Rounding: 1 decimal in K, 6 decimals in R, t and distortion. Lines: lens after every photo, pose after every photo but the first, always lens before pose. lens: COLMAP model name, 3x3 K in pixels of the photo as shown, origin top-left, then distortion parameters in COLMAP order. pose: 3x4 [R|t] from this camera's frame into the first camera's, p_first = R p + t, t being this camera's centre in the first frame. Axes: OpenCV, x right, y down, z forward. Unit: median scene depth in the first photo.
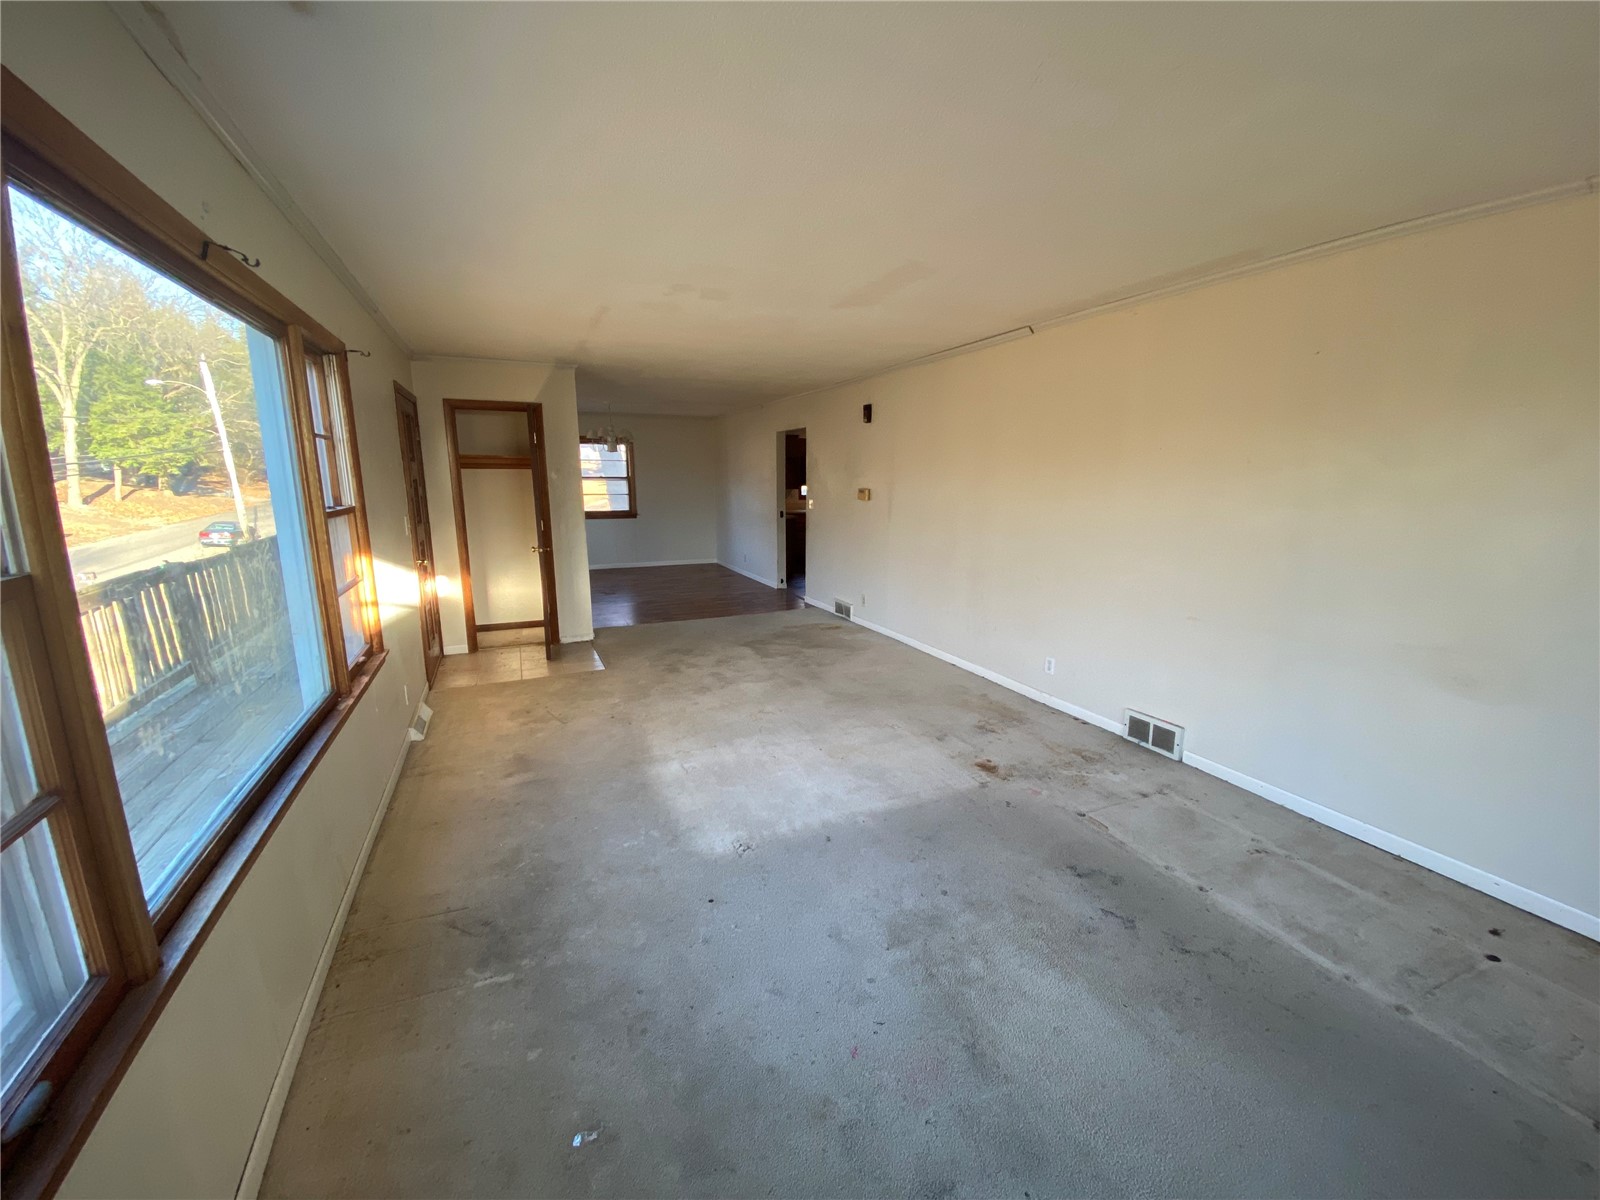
lens RADIAL K [[646.7, 0, 803.5], [0, 646.7, 596.7], [0, 0, 1]] dist [0.030862, -0.024463]
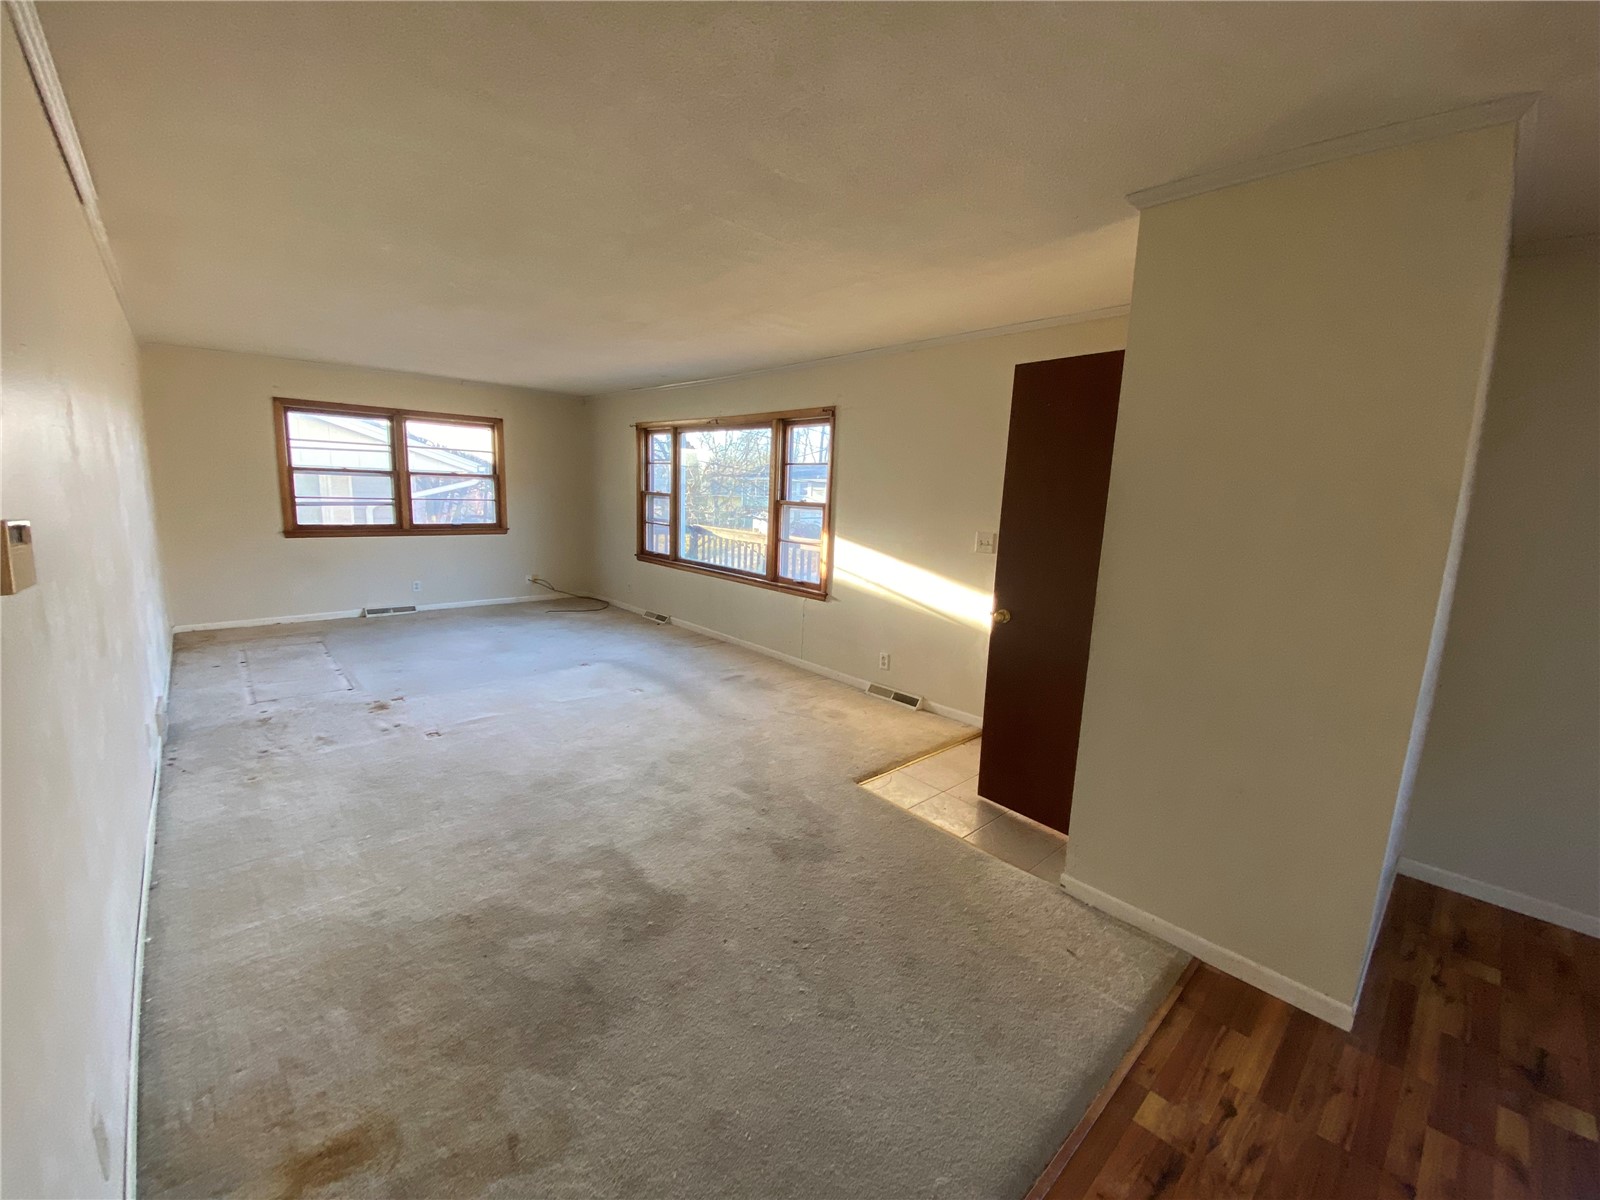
lens RADIAL K [[646.7, 0, 803.5], [0, 646.7, 596.7], [0, 0, 1]] dist [0.030862, -0.024463]
pose [[-0.946058, 0.025661, -0.322979, -0.054195], [-0.089996, 0.936817, 0.338045, -0.299779], [0.311247, 0.348877, -0.883974, 1.637716]]
